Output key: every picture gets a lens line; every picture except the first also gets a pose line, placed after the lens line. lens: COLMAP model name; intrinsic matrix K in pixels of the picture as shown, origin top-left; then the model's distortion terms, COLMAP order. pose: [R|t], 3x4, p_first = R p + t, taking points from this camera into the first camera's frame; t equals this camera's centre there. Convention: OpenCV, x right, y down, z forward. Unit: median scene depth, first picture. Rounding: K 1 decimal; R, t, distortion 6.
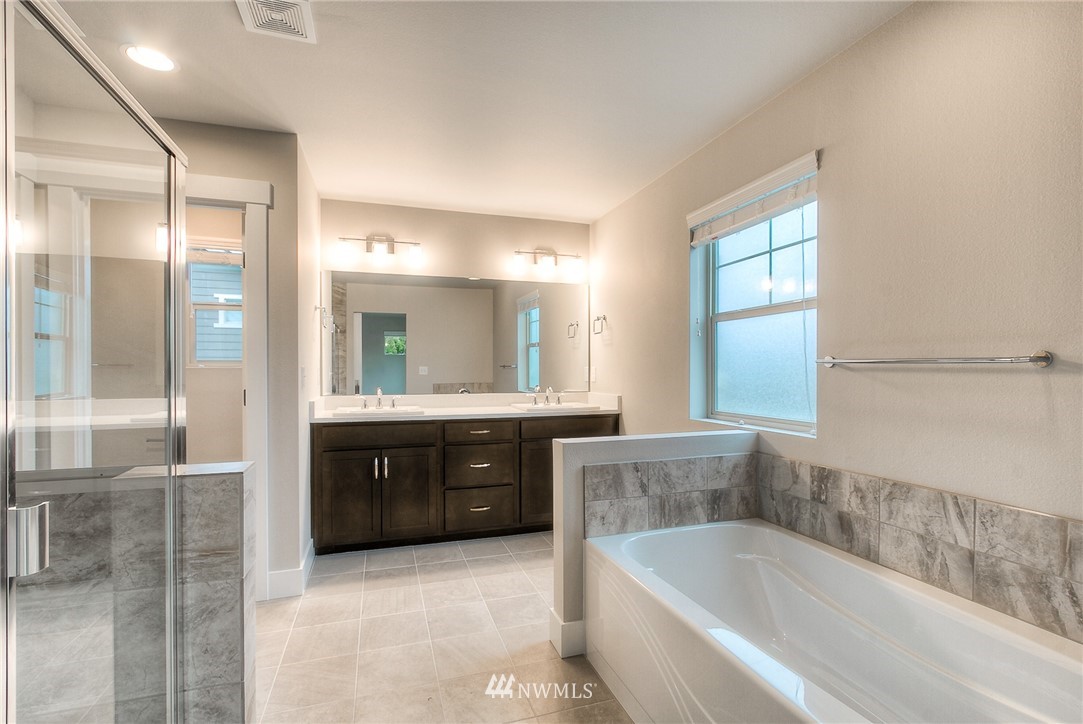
lens RADIAL K [[500.7, 0, 543.5], [0, 500.7, 368.6], [0, 0, 1]] dist [-0.004964, 0.000190]
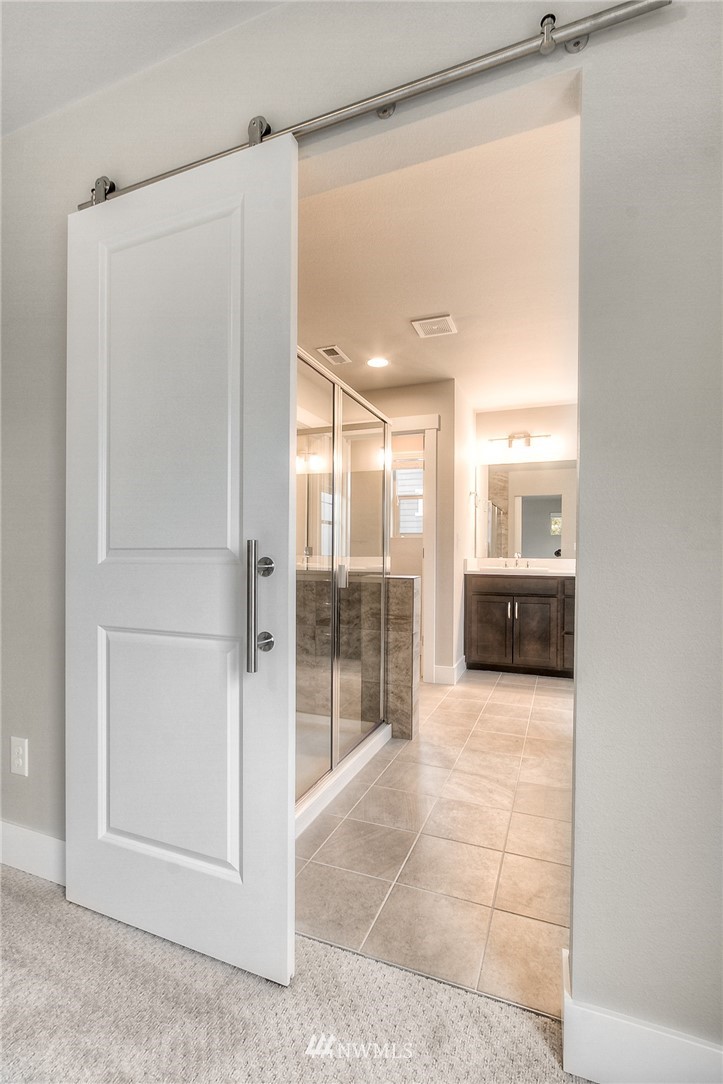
lens RADIAL K [[501.2, 0, 355.6], [0, 501.2, 547.6], [0, 0, 1]] dist [-0.004964, 0.000190]
pose [[0.761299, 0.004056, -0.648388, 0.291468], [-0.012850, 0.999878, -0.008833, 0.065671], [0.648274, 0.015056, 0.761258, -0.376034]]
